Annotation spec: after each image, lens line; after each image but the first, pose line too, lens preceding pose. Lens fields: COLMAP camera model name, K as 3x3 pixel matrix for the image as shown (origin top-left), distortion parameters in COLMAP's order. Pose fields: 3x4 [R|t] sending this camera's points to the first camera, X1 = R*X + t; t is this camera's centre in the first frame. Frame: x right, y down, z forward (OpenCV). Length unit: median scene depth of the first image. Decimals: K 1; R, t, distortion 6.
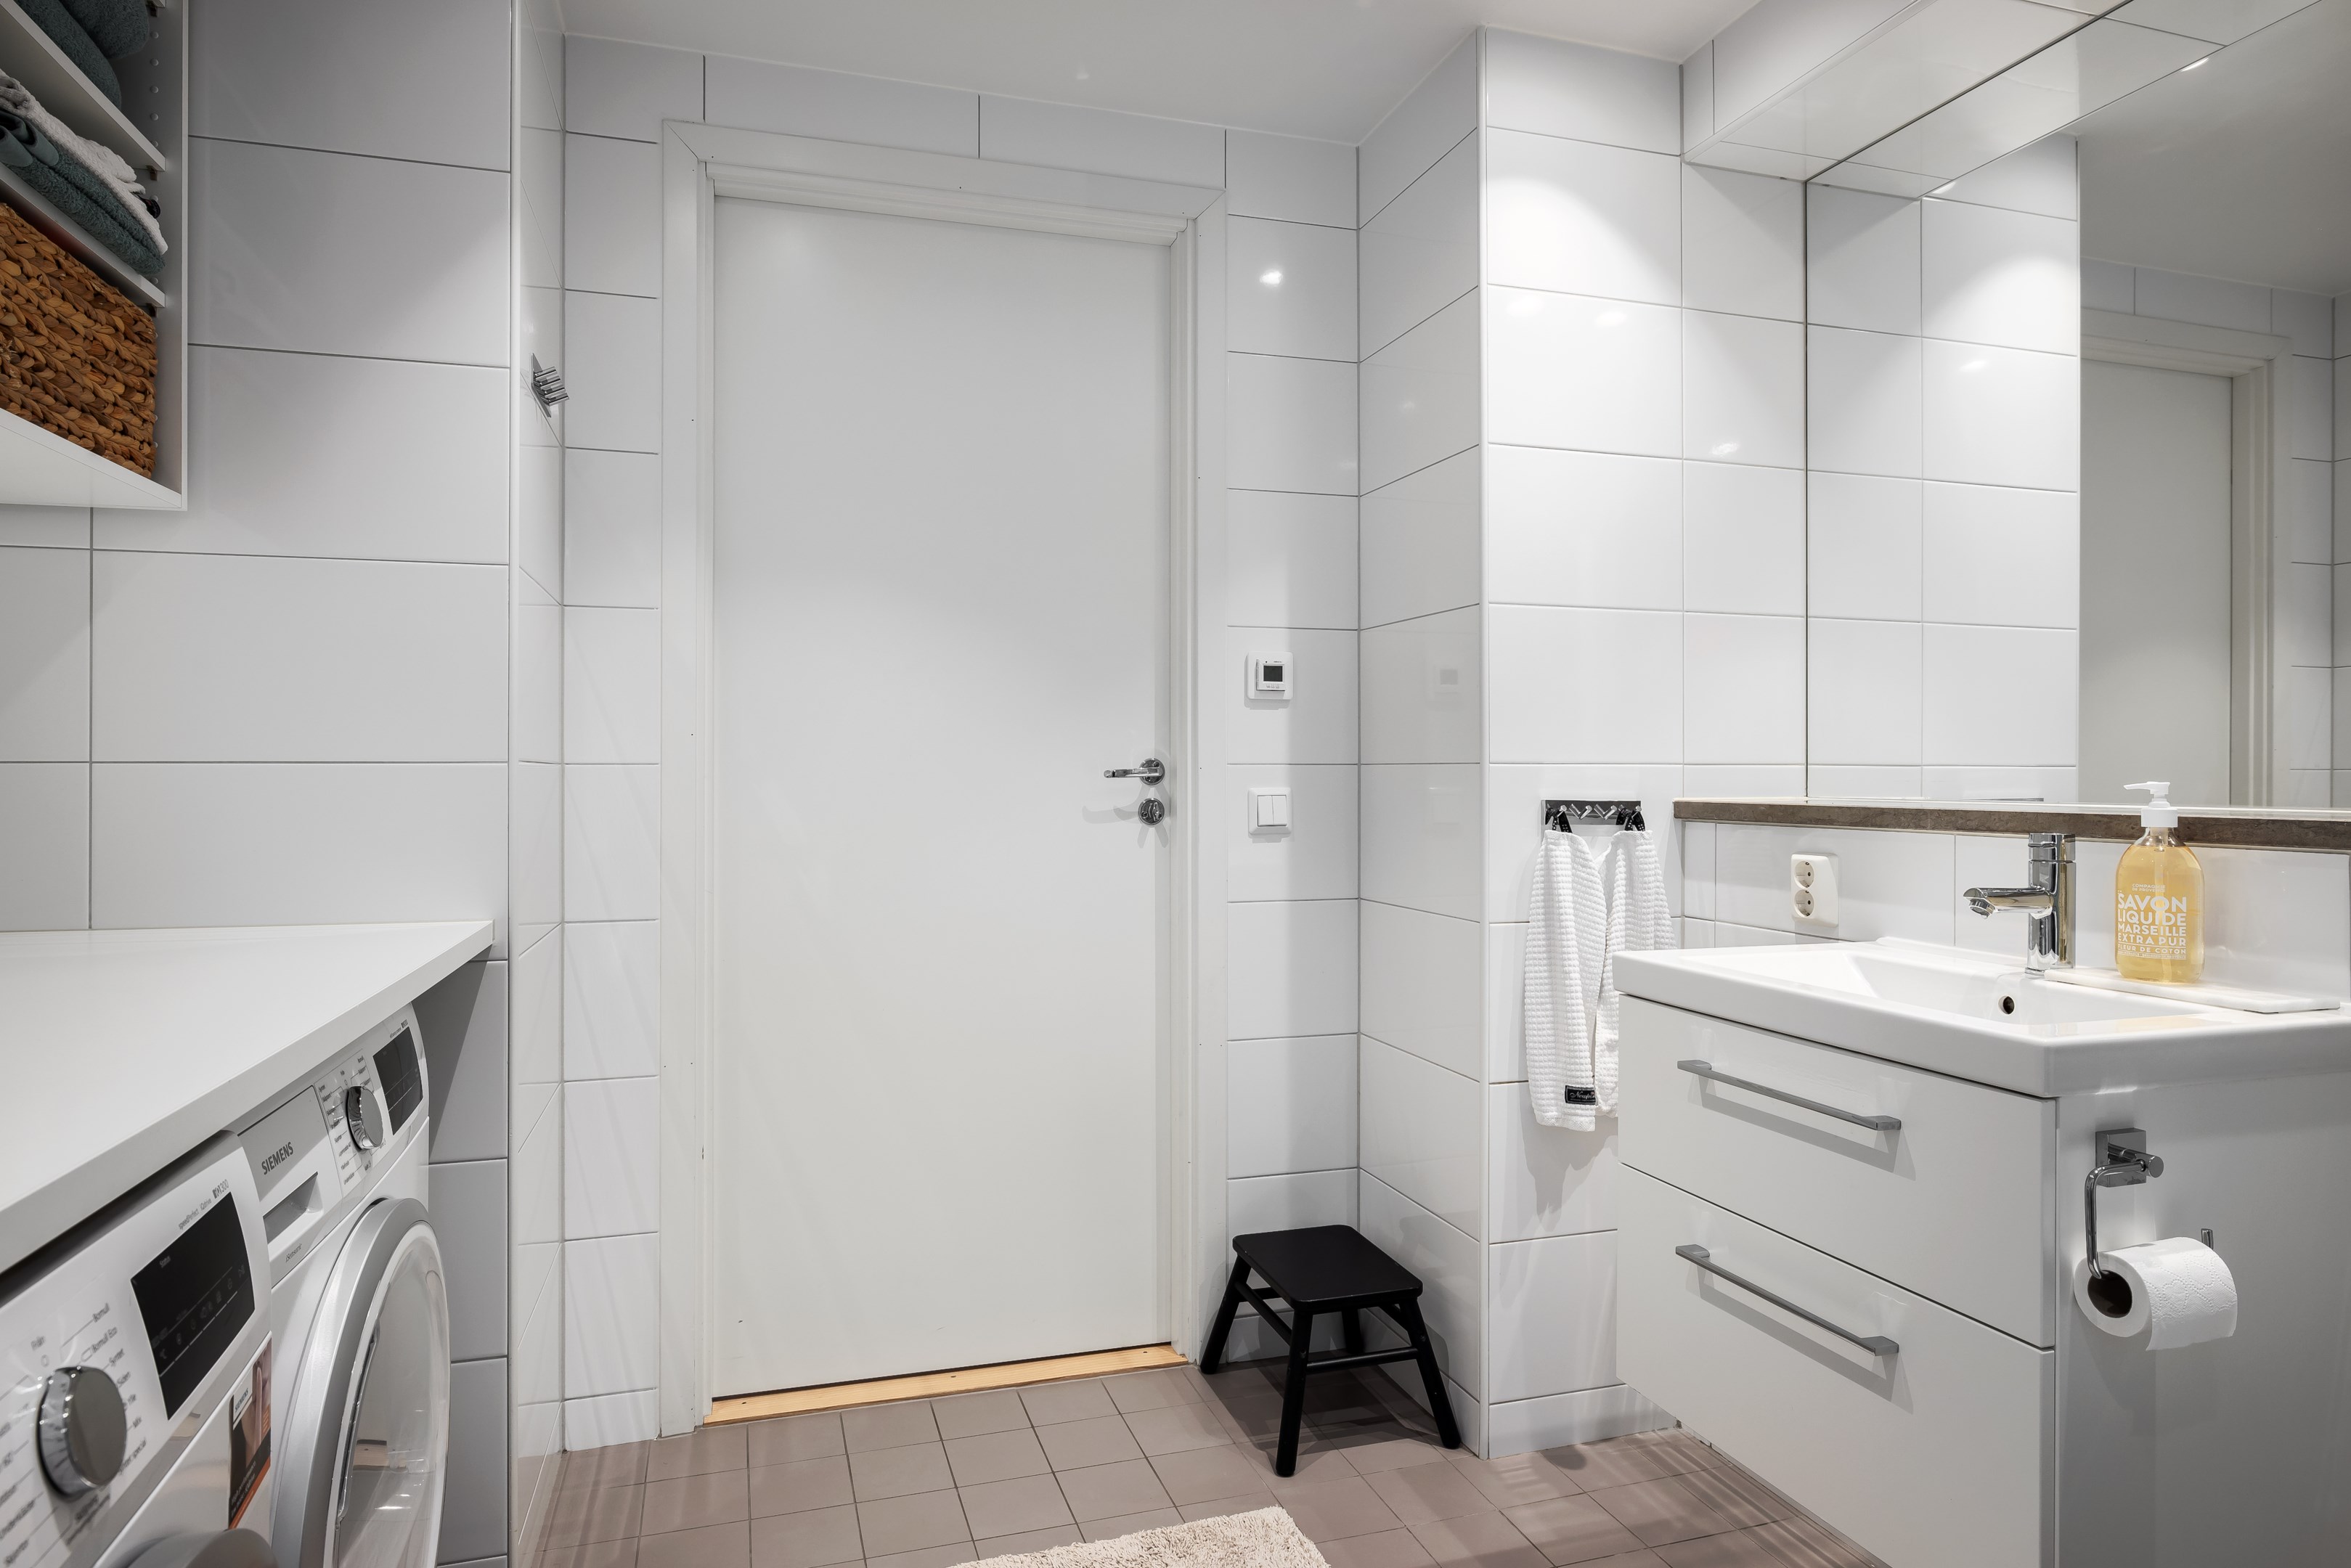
lens RADIAL K [[1405.9, 0, 1177.5], [0, 1405.9, 775.0], [0, 0, 1]] dist [0.000028, 0.000005]
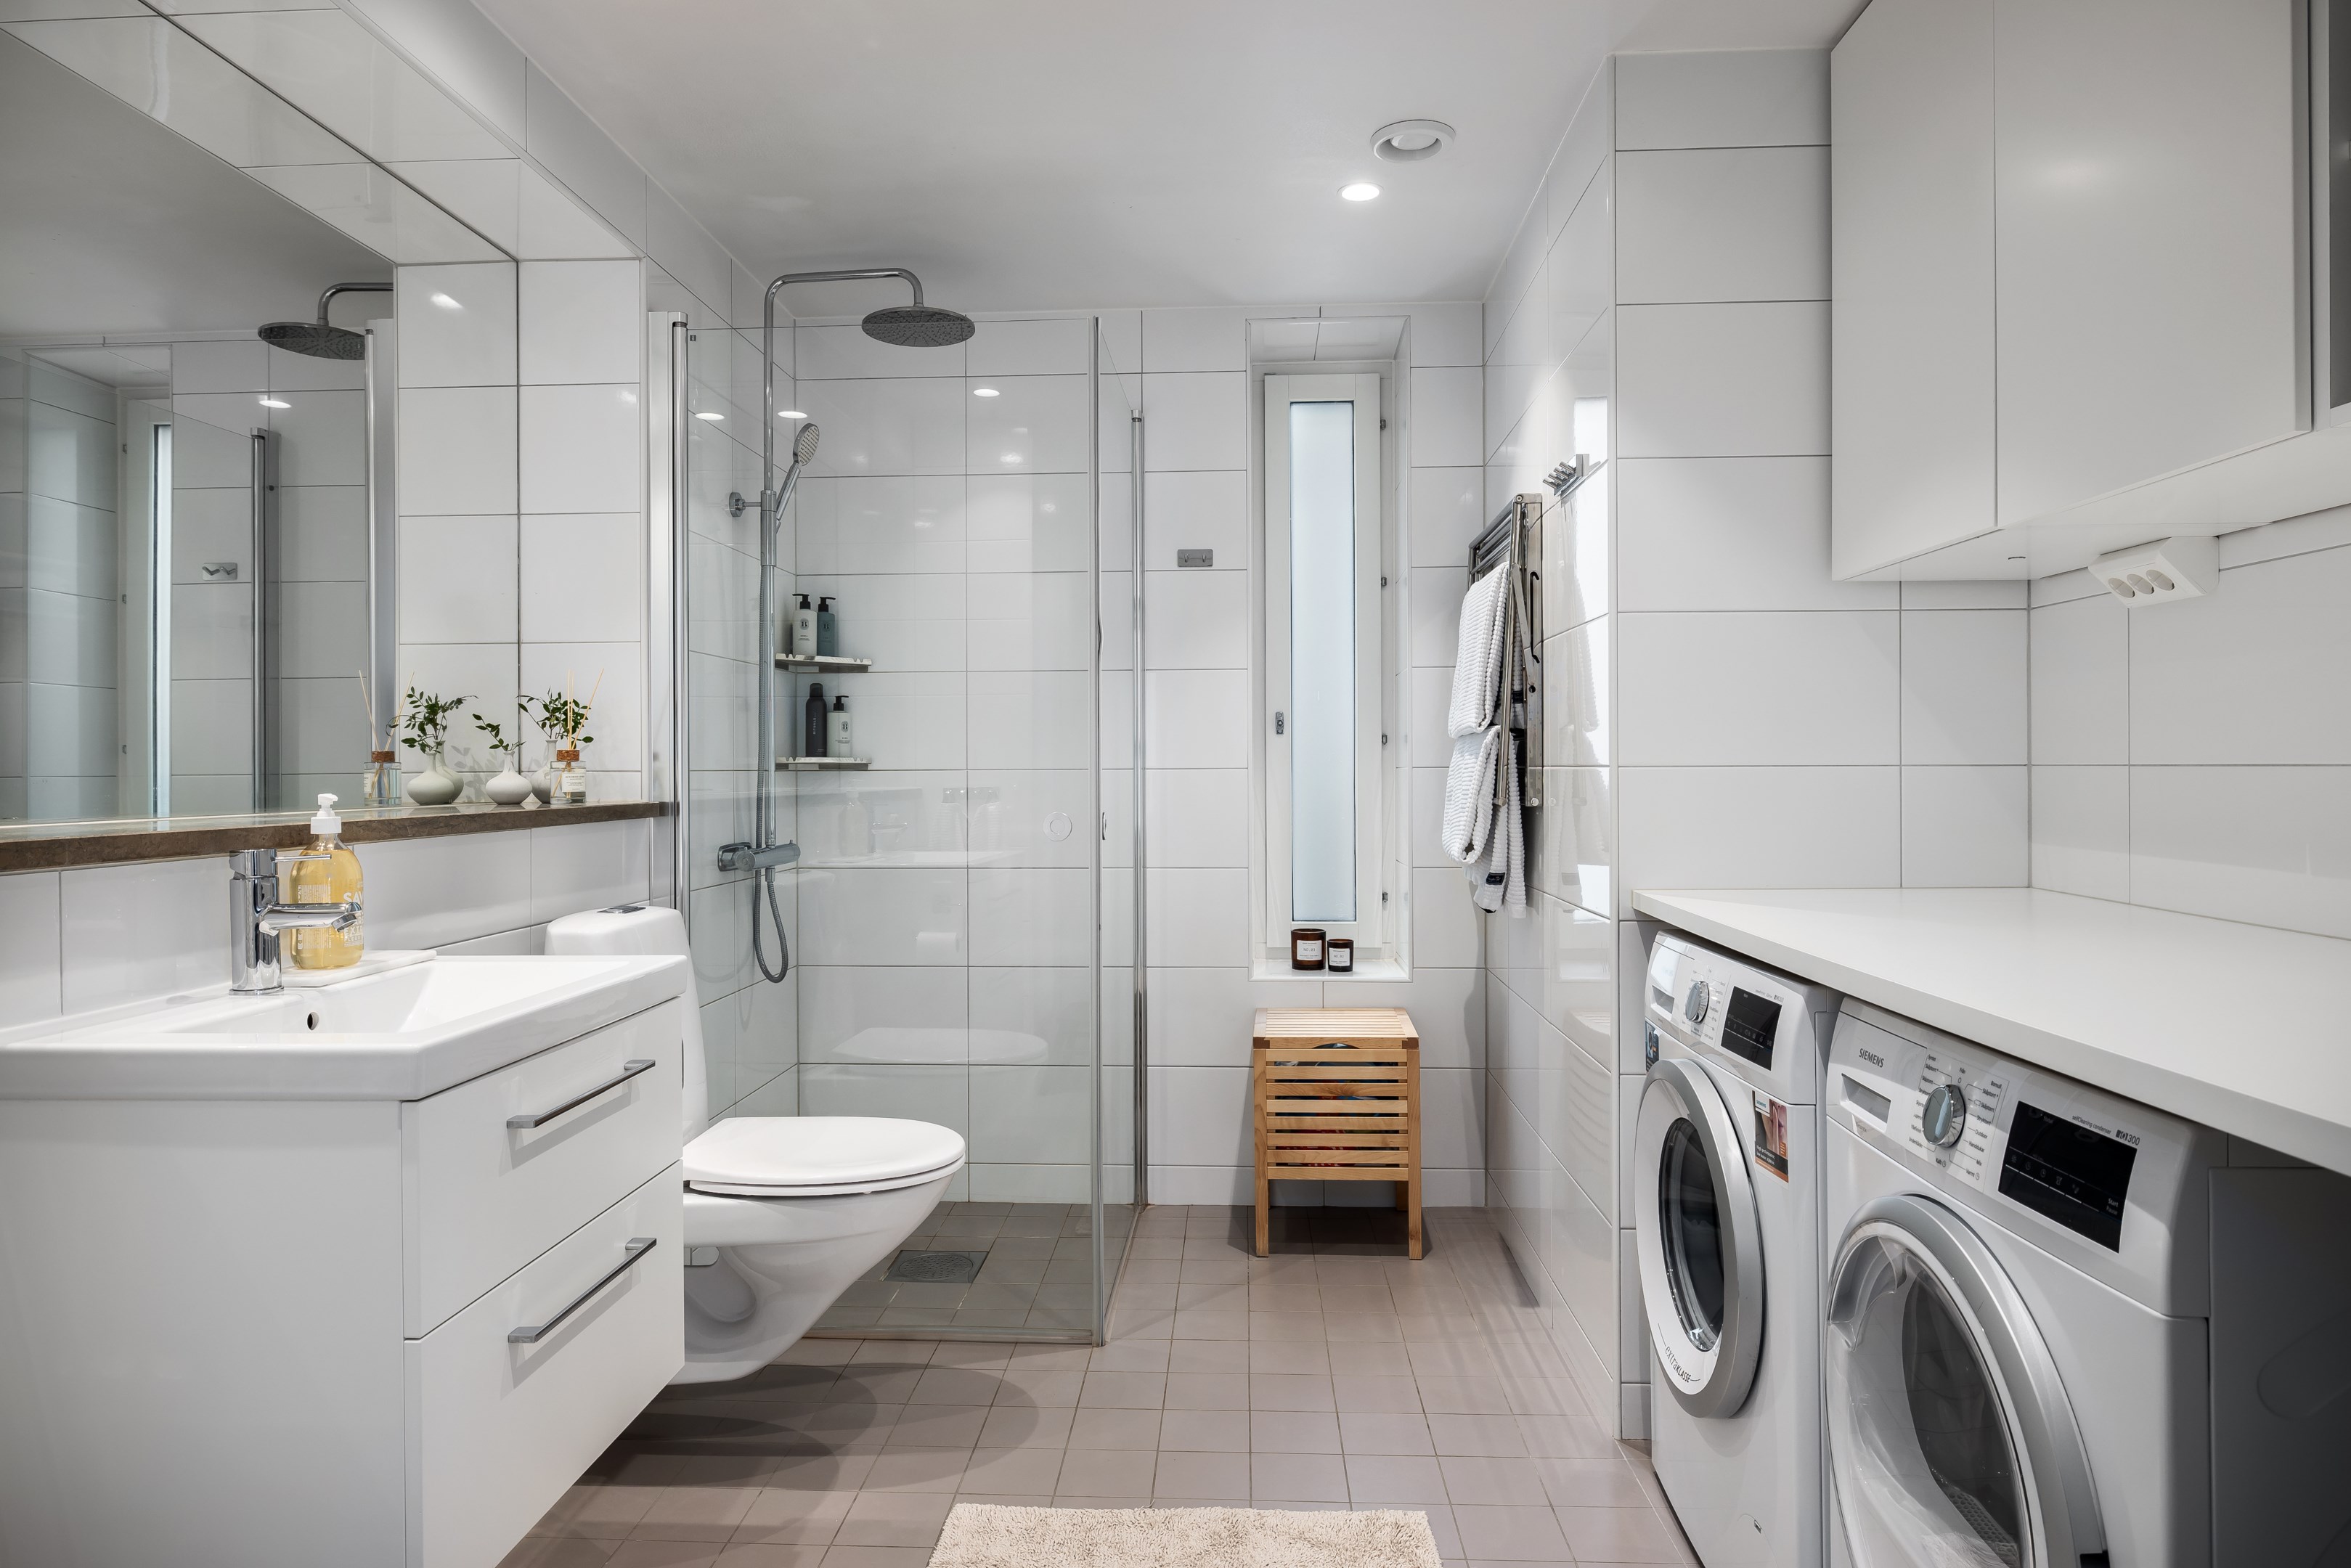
lens RADIAL K [[1405.9, 0, 1175.0], [0, 1405.9, 774.3], [0, 0, 1]] dist [0.000028, 0.000005]
pose [[-0.937222, 0.000827, 0.348732, -0.347024], [0.003903, 0.999959, 0.008117, -0.017194], [-0.348712, 0.008969, -0.937187, 1.812000]]
